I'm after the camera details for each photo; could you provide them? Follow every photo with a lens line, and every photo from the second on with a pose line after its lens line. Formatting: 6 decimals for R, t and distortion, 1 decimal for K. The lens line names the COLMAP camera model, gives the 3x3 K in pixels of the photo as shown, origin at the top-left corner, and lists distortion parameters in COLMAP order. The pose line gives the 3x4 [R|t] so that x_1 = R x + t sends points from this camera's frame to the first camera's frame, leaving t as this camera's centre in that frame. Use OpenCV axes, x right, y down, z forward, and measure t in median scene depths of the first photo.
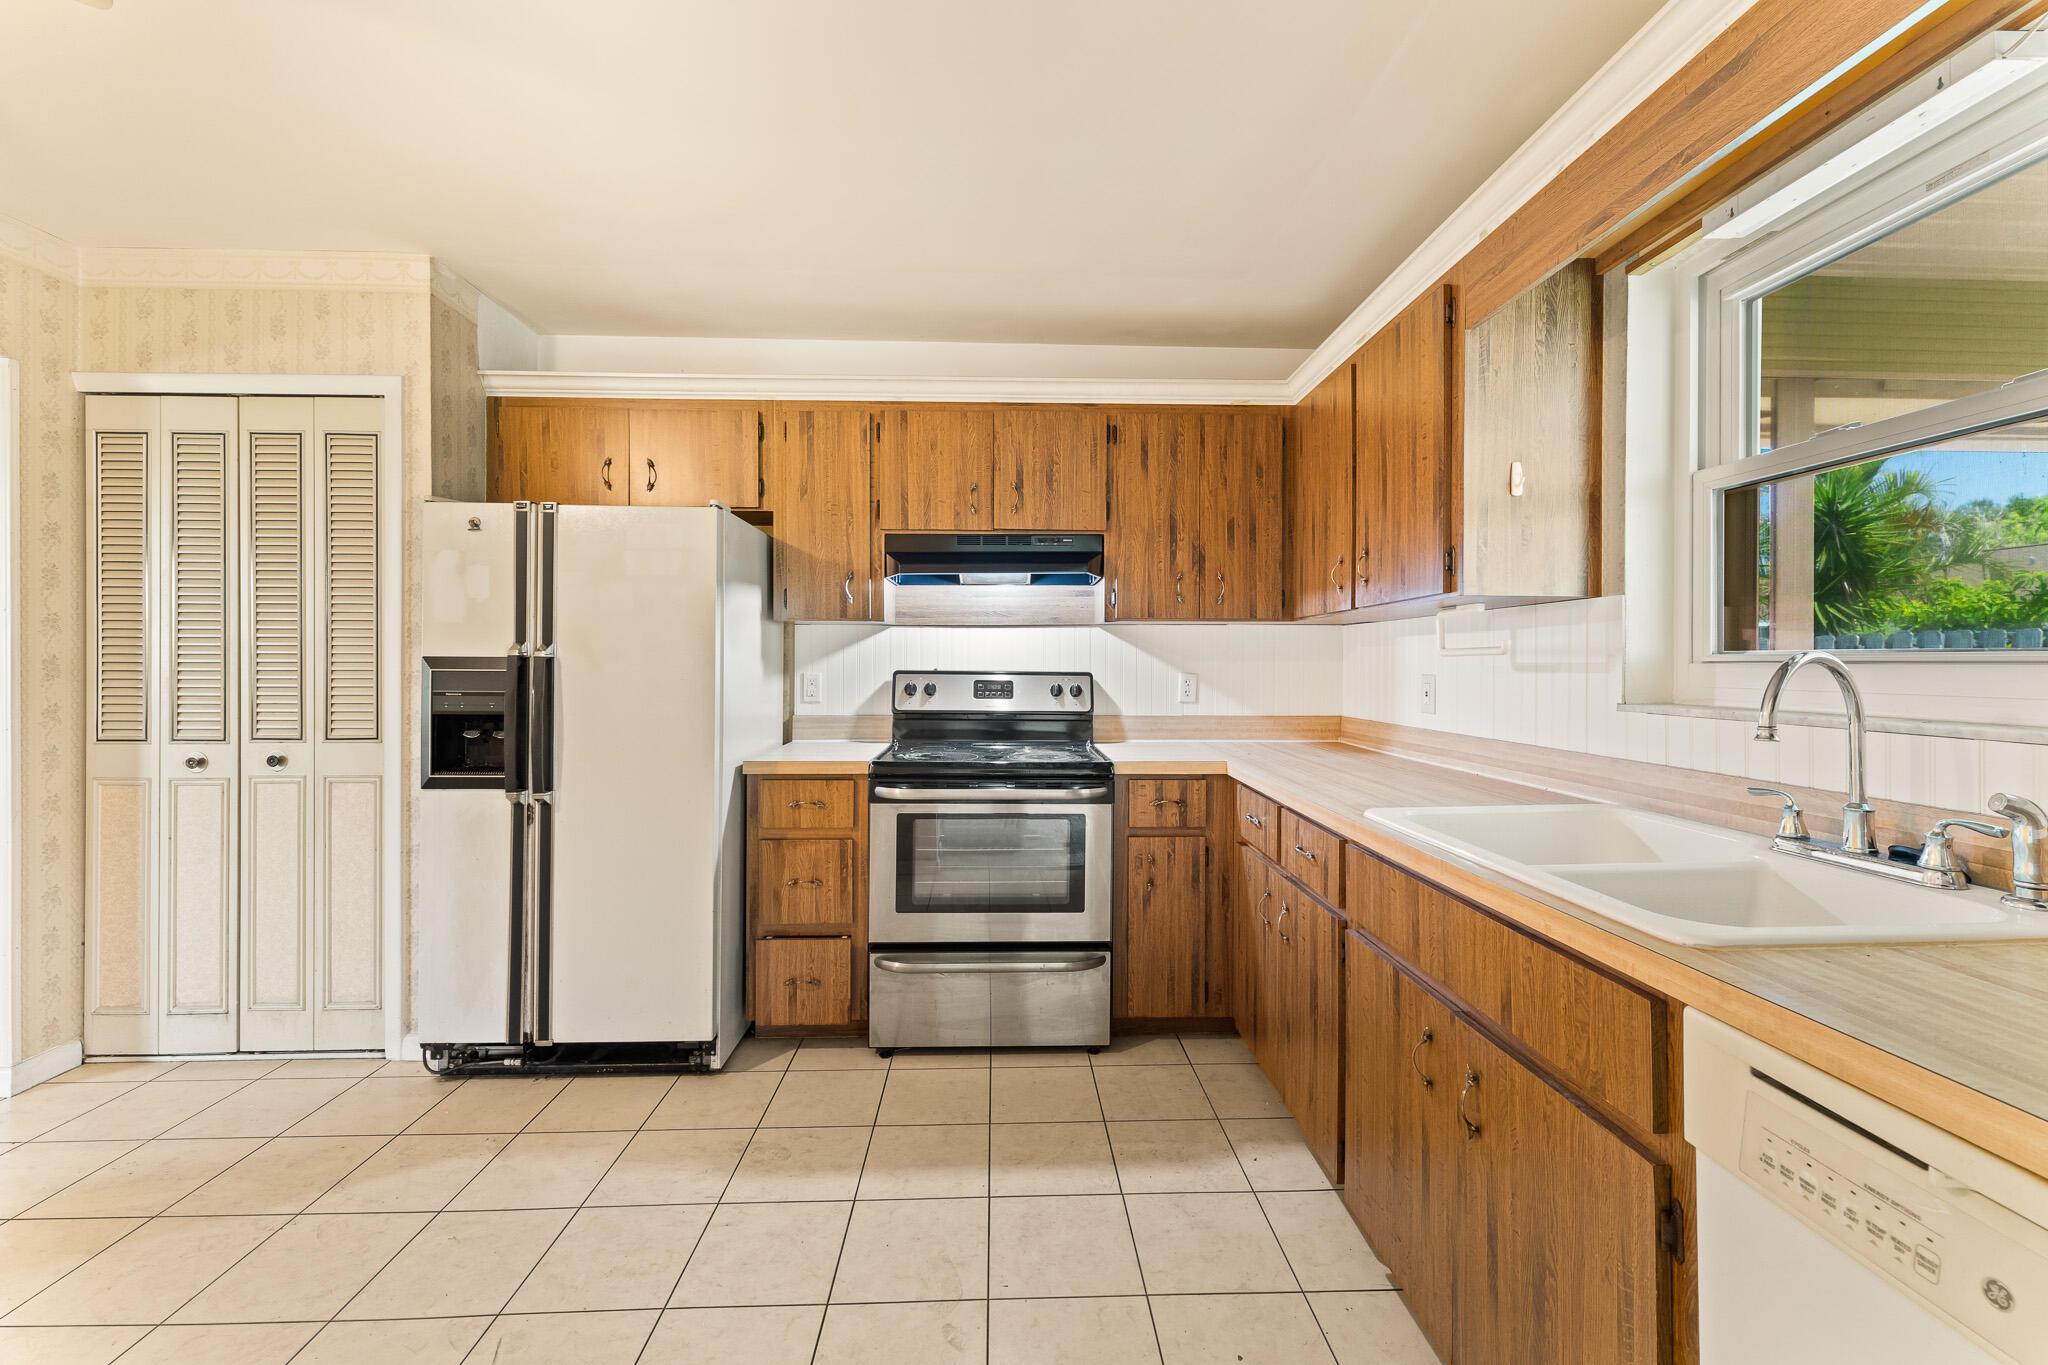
lens RADIAL K [[829.9, 0, 1028.1], [0, 829.9, 665.7], [0, 0, 1]] dist [0.000628, -0.000033]
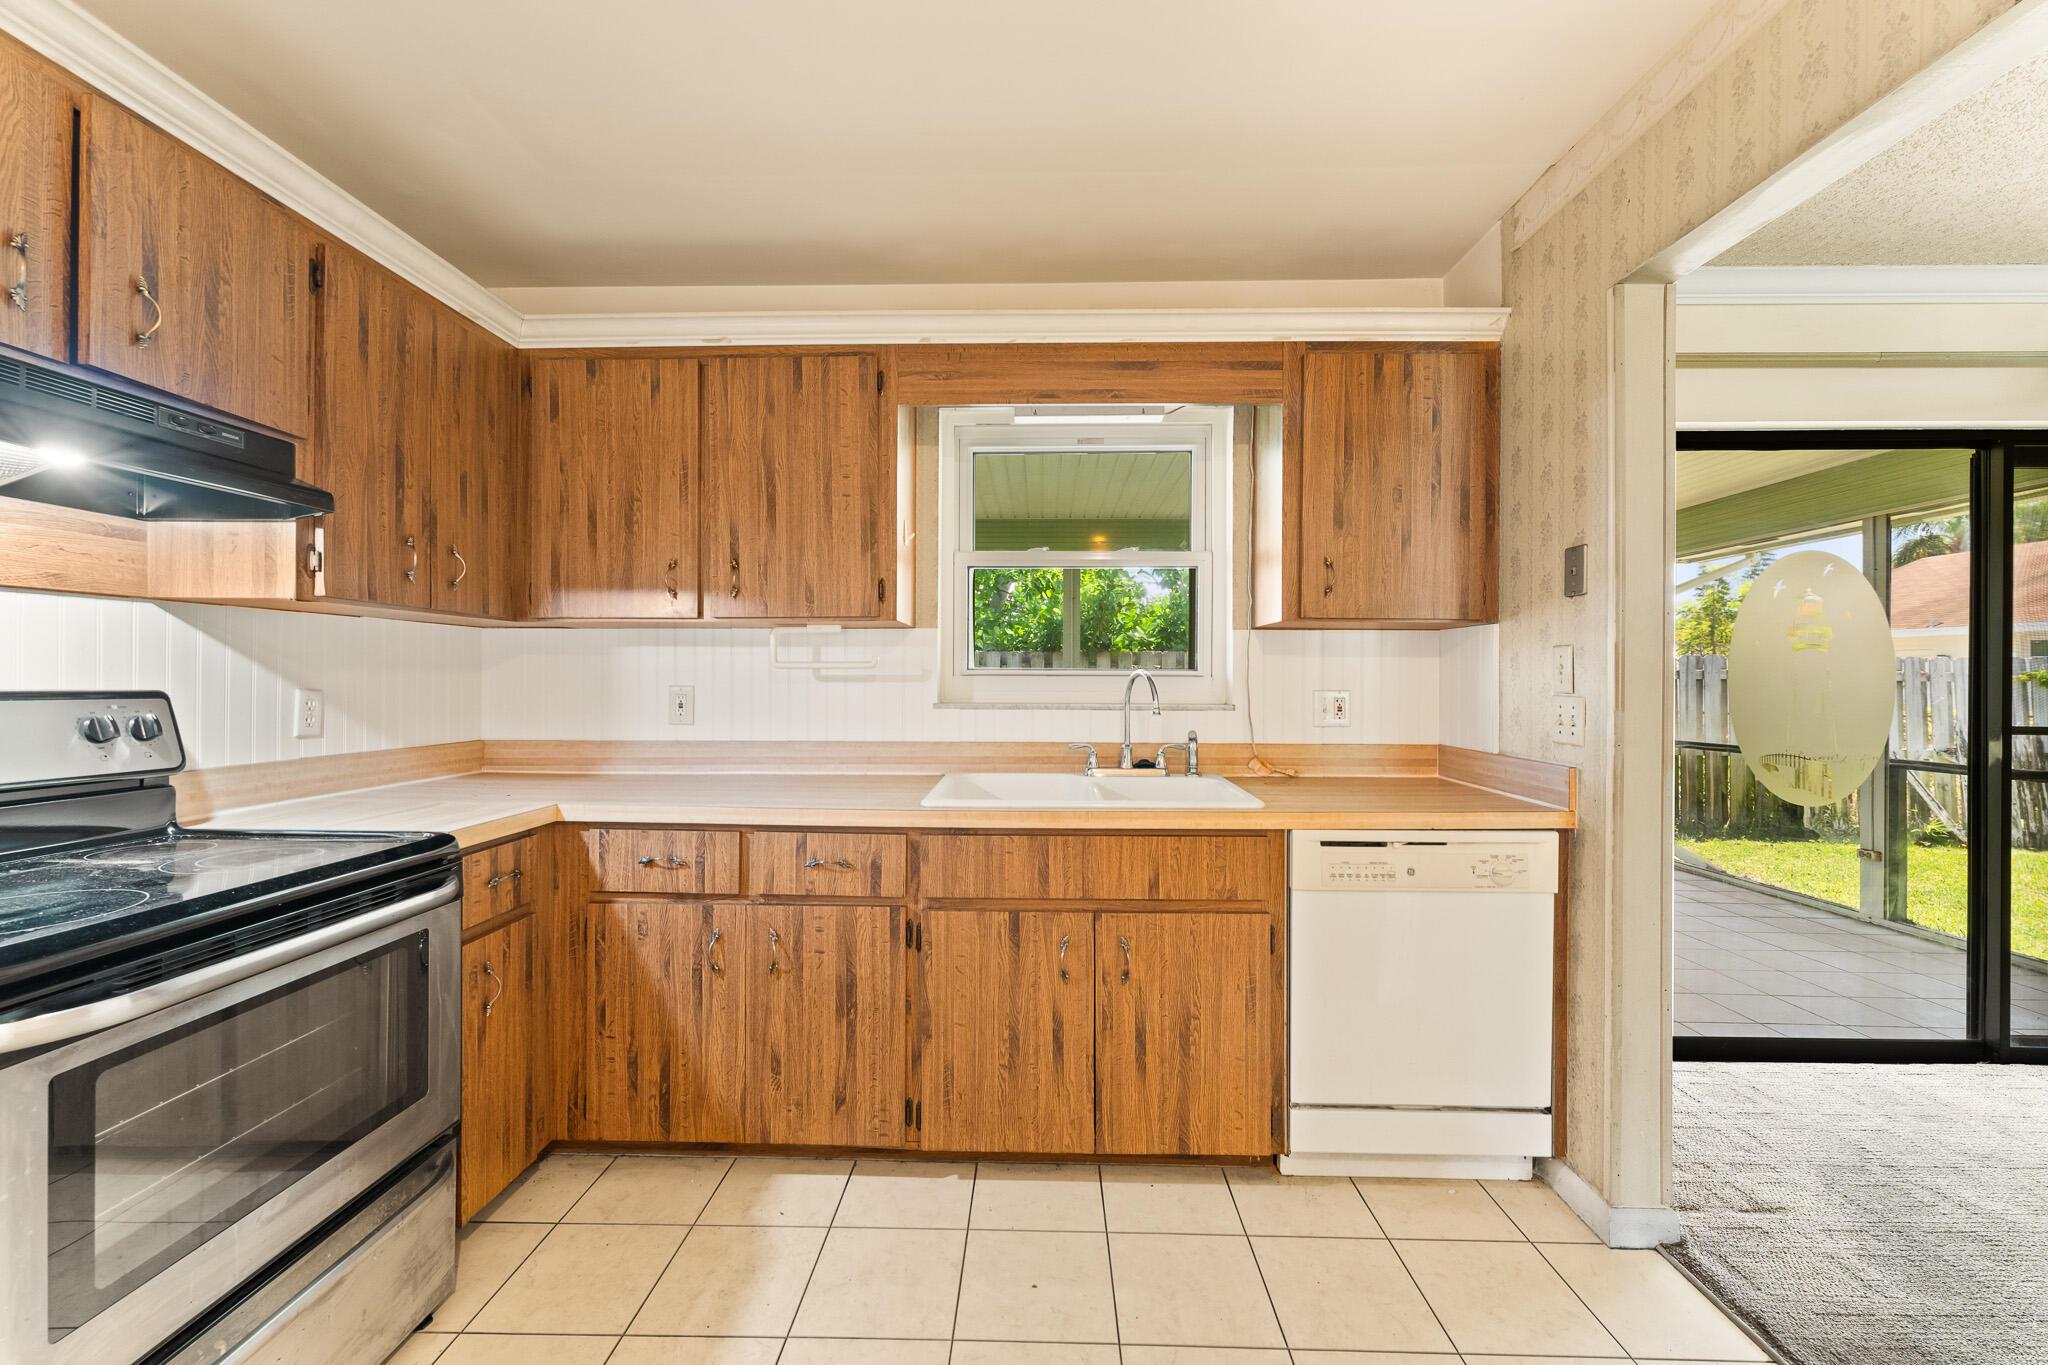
lens RADIAL K [[823.1, 0, 1024.7], [0, 823.1, 677.1], [0, 0, 1]] dist [0.000031, 0.000001]
pose [[0.059242, -0.000908, 0.998243, -0.498485], [0.000662, 0.999999, 0.000870, -0.001183], [-0.998243, 0.000610, 0.059243, 0.543025]]
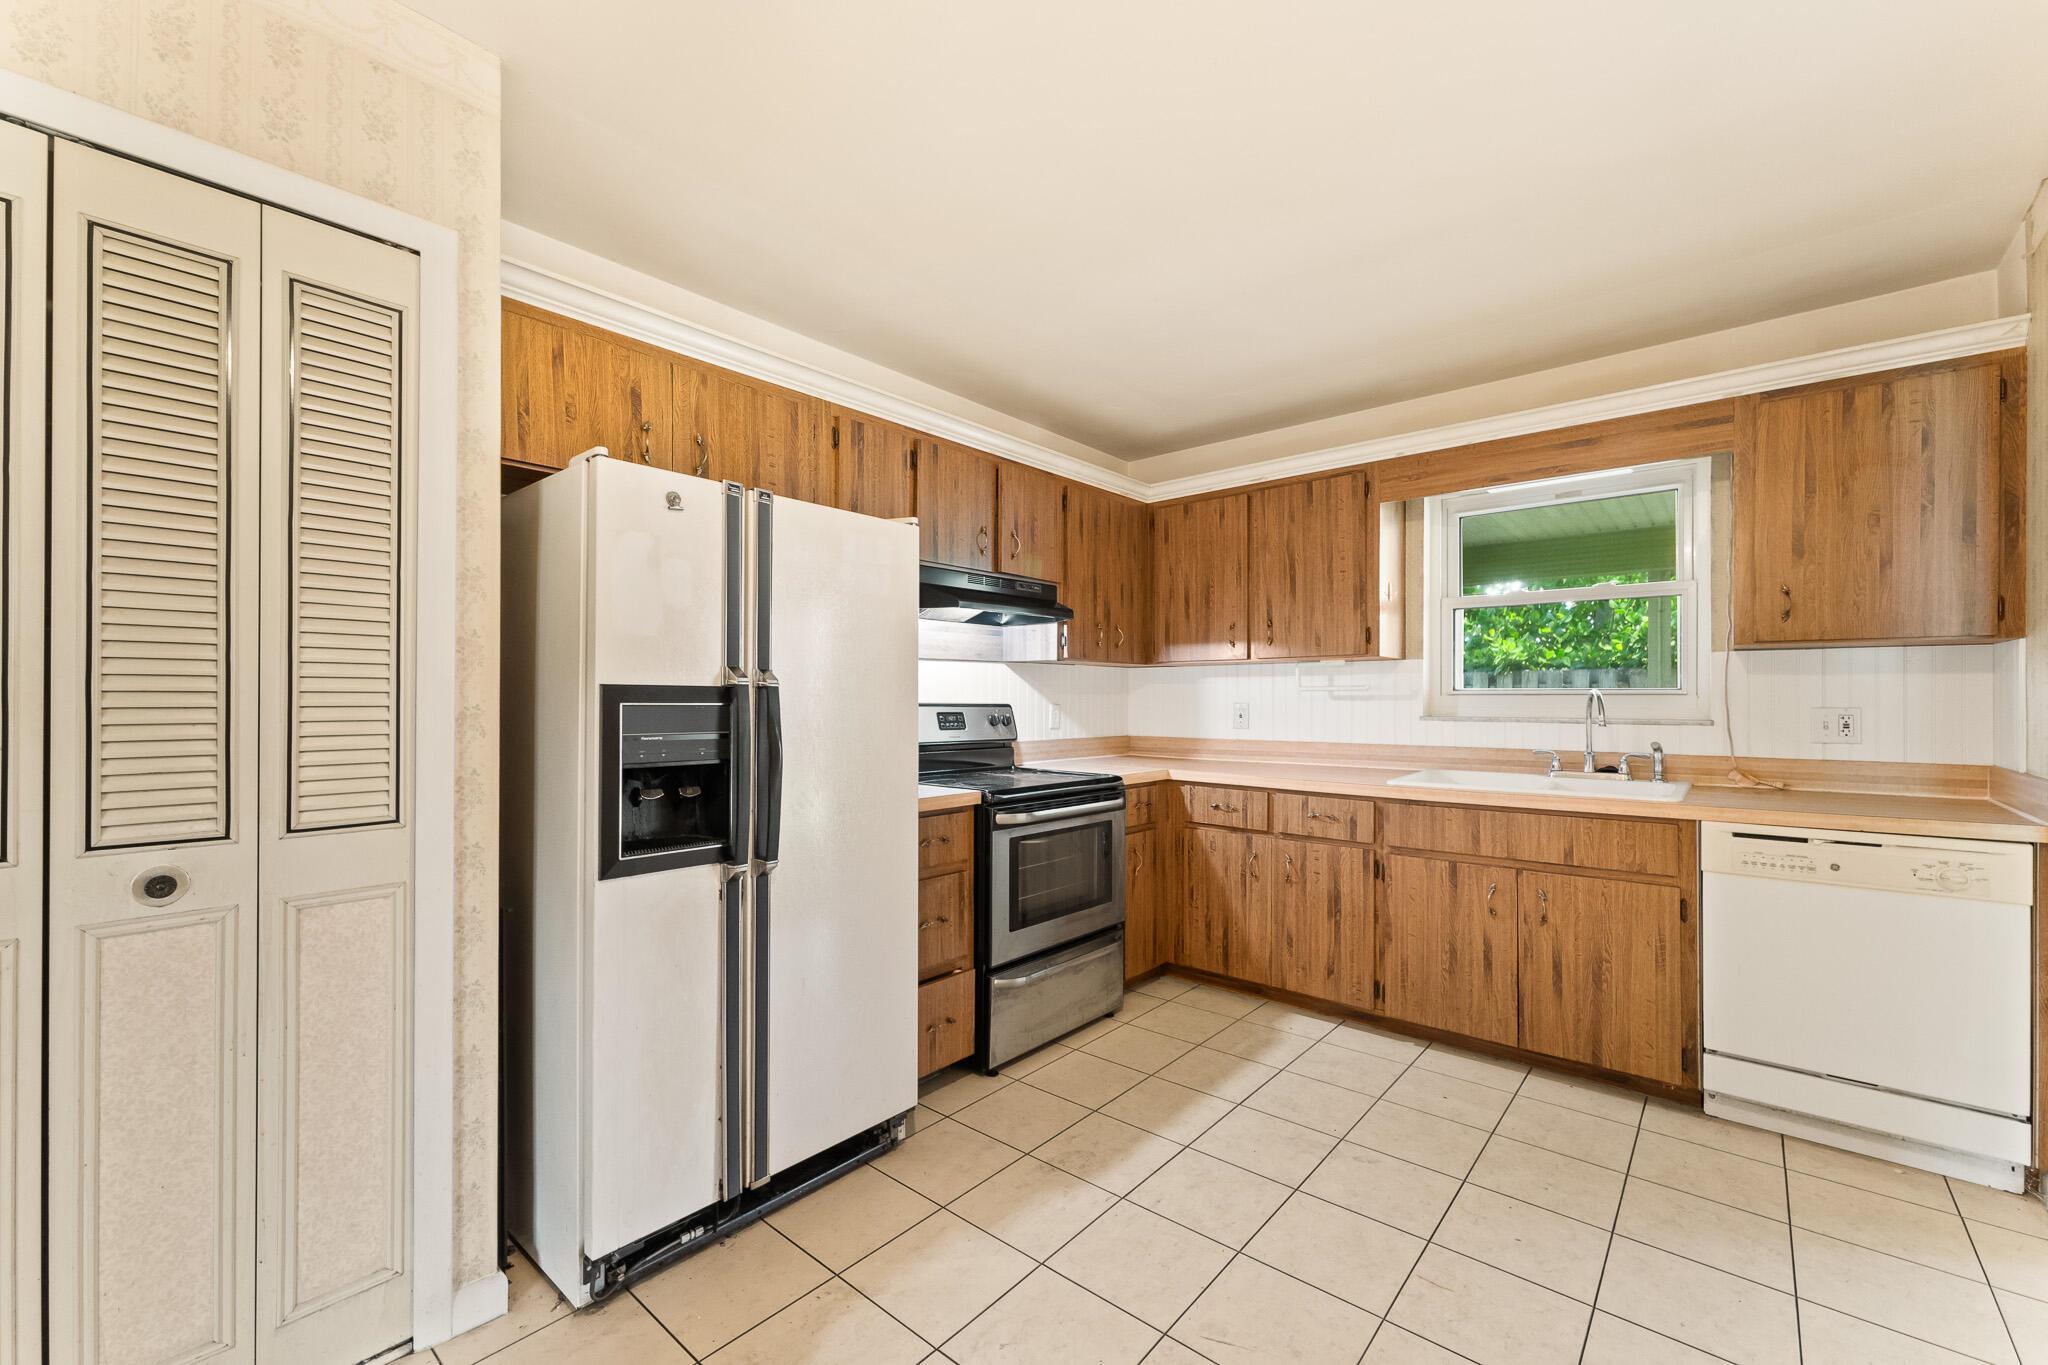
lens RADIAL K [[838.2, 0, 1030.7], [0, 838.2, 697.3], [0, 0, 1]] dist [0.001549, 0.000107]
pose [[0.676452, -0.000581, 0.736486, -0.922761], [0.003576, 0.999990, -0.002496, 0.002252], [-0.736478, 0.004321, 0.676448, 0.259713]]
